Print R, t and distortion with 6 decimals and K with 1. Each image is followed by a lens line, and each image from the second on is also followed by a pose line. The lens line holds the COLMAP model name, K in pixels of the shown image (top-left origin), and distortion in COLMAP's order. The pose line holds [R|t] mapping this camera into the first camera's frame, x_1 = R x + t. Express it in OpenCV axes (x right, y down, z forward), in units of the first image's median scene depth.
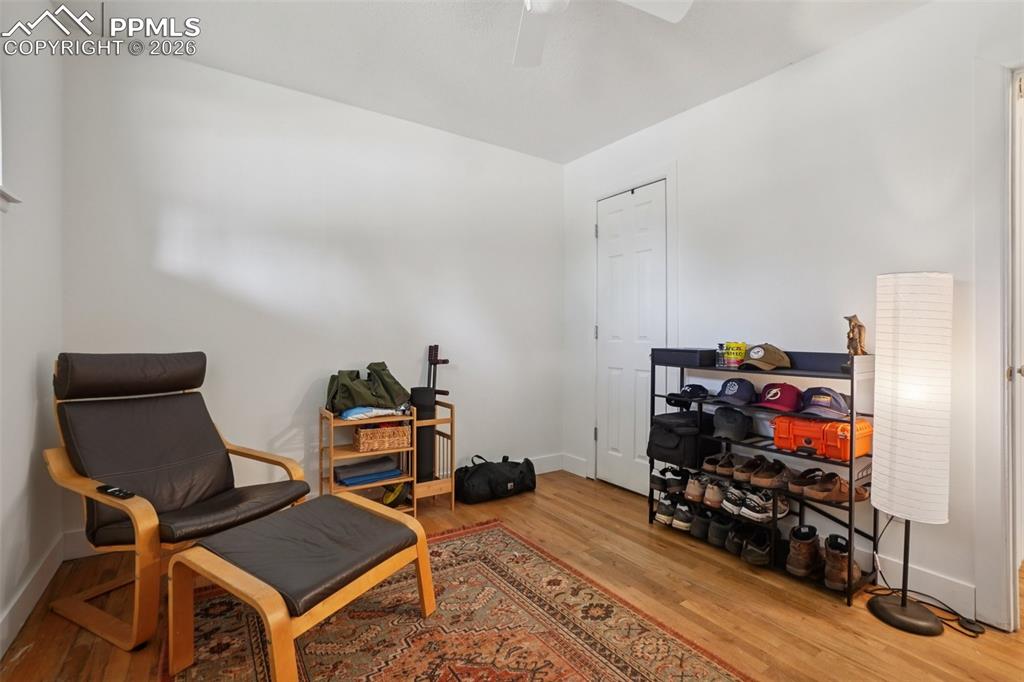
lens RADIAL K [[459.3, 0, 515.1], [0, 459.3, 335.4], [0, 0, 1]] dist [-0.021813, 0.005778]
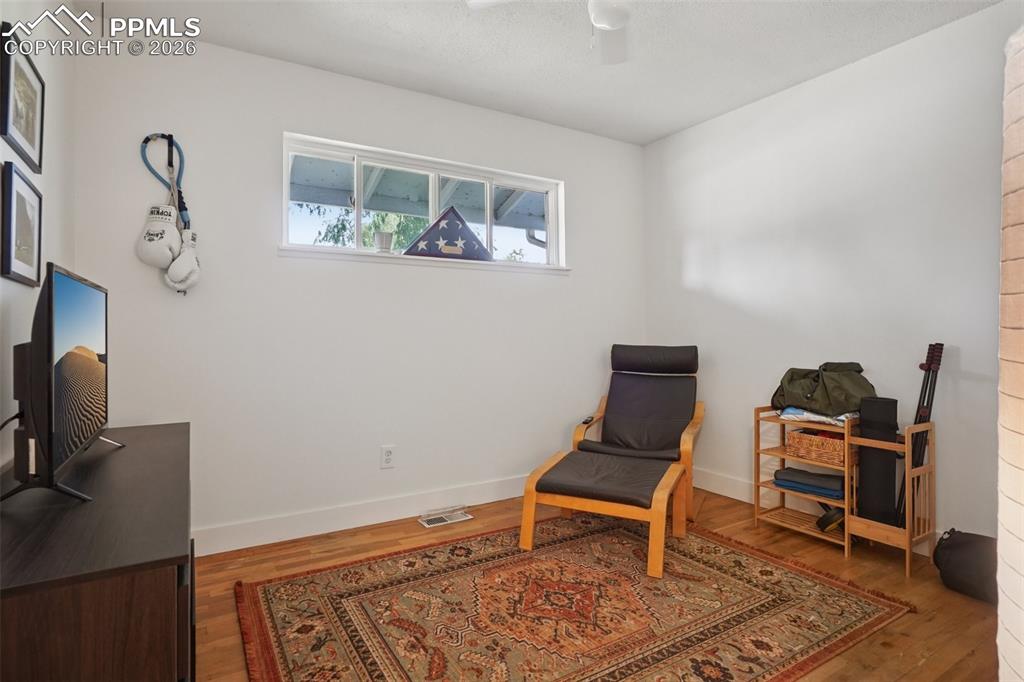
lens RADIAL K [[538.5, 0, 515.8], [0, 538.5, 339.8], [0, 0, 1]] dist [-0.027473, 0.011480]
pose [[-0.034021, -0.003375, -0.999415, 0.878401], [0.012145, 0.999919, -0.003790, 0.017848], [0.999347, -0.012267, -0.033977, 0.540967]]
